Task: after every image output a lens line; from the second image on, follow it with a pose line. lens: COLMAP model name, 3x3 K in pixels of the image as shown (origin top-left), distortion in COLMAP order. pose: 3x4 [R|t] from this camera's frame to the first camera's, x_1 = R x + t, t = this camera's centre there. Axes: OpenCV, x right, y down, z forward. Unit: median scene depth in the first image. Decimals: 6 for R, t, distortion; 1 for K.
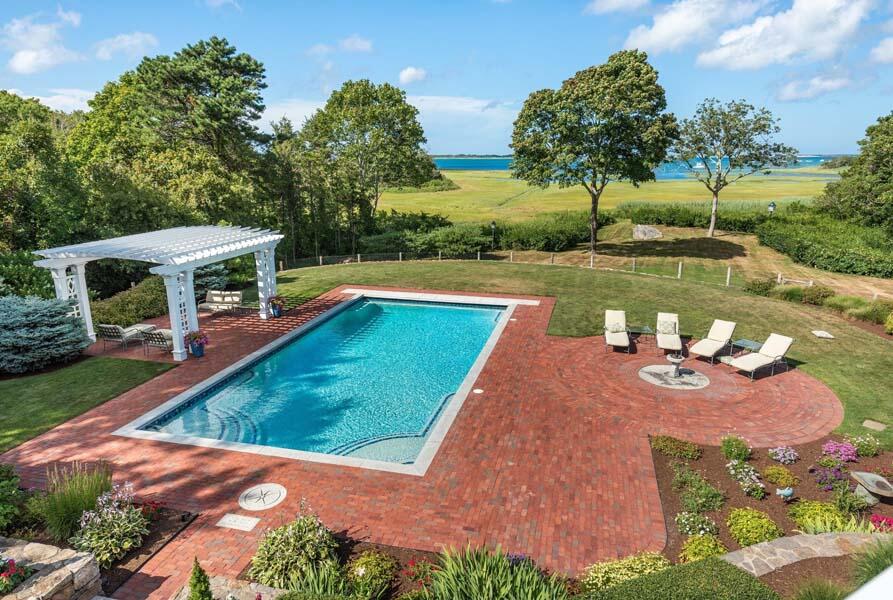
lens RADIAL K [[562.6, 0, 443.2], [0, 562.6, 300.5], [0, 0, 1]] dist [0.026899, 0.002160]
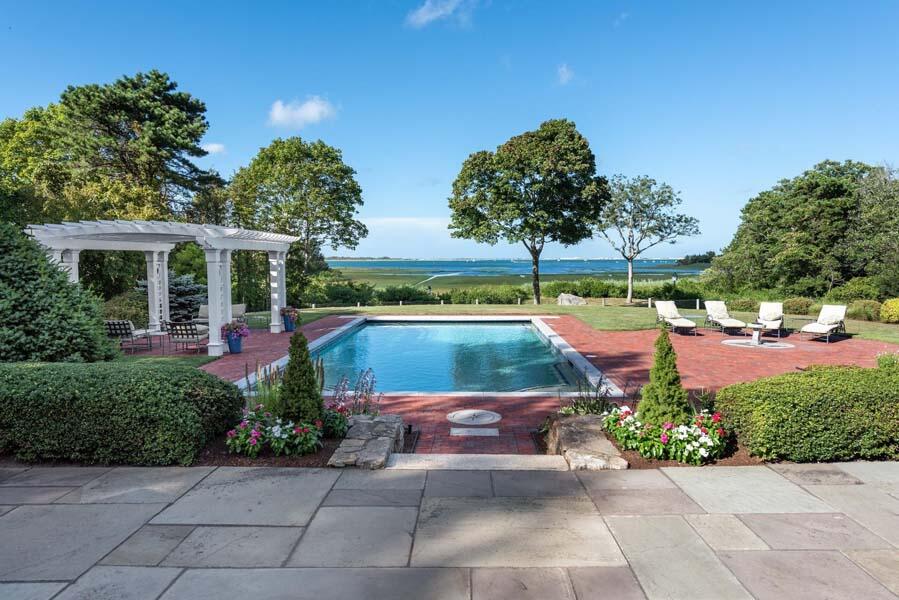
lens RADIAL K [[591.3, 0, 443.4], [0, 591.3, 303.0], [0, 0, 1]] dist [0.006894, -0.001248]
pose [[0.975416, -0.018917, 0.219556, -0.133003], [0.058599, 0.982704, -0.175665, 0.079036], [-0.212436, 0.184212, 0.959655, 0.044189]]
